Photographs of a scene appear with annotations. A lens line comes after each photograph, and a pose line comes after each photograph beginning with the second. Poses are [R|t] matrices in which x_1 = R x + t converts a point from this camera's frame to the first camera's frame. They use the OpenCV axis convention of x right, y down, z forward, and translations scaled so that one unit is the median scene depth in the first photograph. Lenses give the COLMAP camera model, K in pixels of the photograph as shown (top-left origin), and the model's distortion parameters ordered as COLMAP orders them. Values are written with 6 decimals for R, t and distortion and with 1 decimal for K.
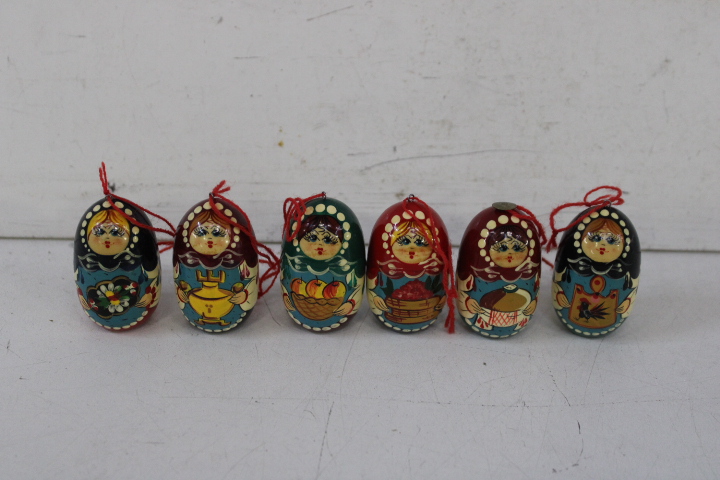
lens RADIAL K [[1093.3, 0, 367.9], [0, 1093.3, 251.0], [0, 0, 1]] dist [-0.020572, 0.000000]
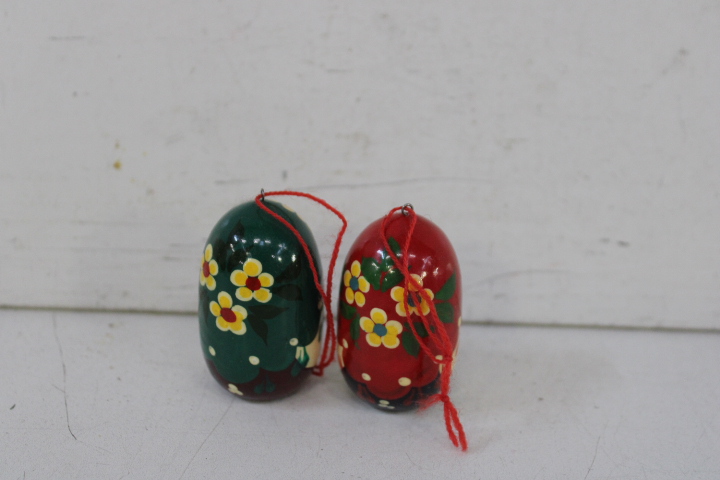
lens RADIAL K [[1093.3, 0, 369.0], [0, 1093.3, 238.4], [0, 0, 1]] dist [-0.020572, 0.000000]
pose [[0.999912, 0.012814, 0.003575, 0.075055], [-0.012471, 0.996427, -0.083536, 0.002447], [-0.004633, 0.083484, 0.996498, 0.324444]]
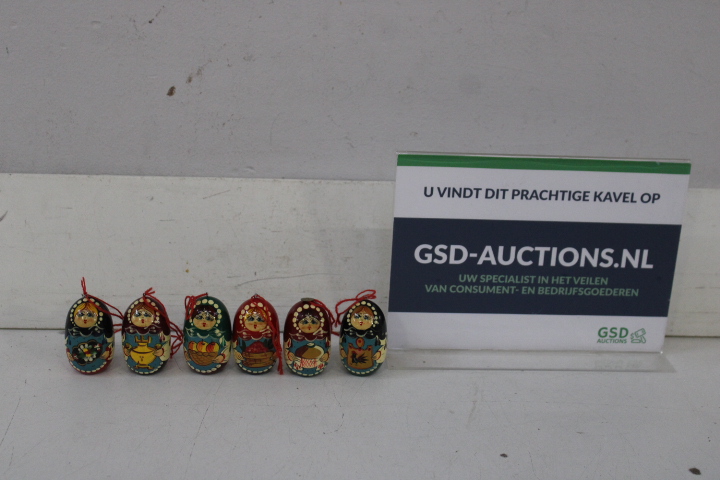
lens RADIAL K [[1093.3, 0, 382.6], [0, 1093.3, 219.0], [0, 0, 1]] dist [-0.020572, 0.000000]
pose [[0.998166, -0.017542, 0.057932, 0.238415], [0.027013, 0.985588, -0.166995, 0.214172], [-0.054167, 0.168254, 0.984254, -1.329881]]
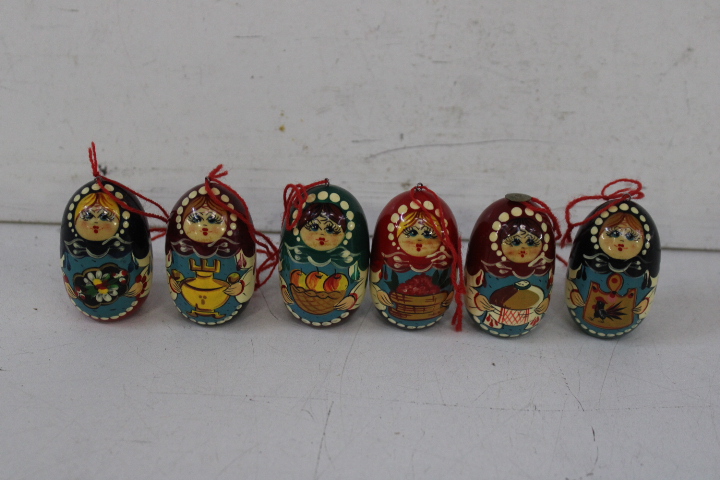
lens RADIAL K [[1093.3, 0, 369.0], [0, 1093.3, 254.9], [0, 0, 1]] dist [-0.020572, 0.000000]
pose [[0.999784, 0.020650, 0.002494, -0.004138], [-0.020669, 0.999754, 0.008084, 0.002796], [-0.002326, -0.008134, 0.999964, 0.047371]]
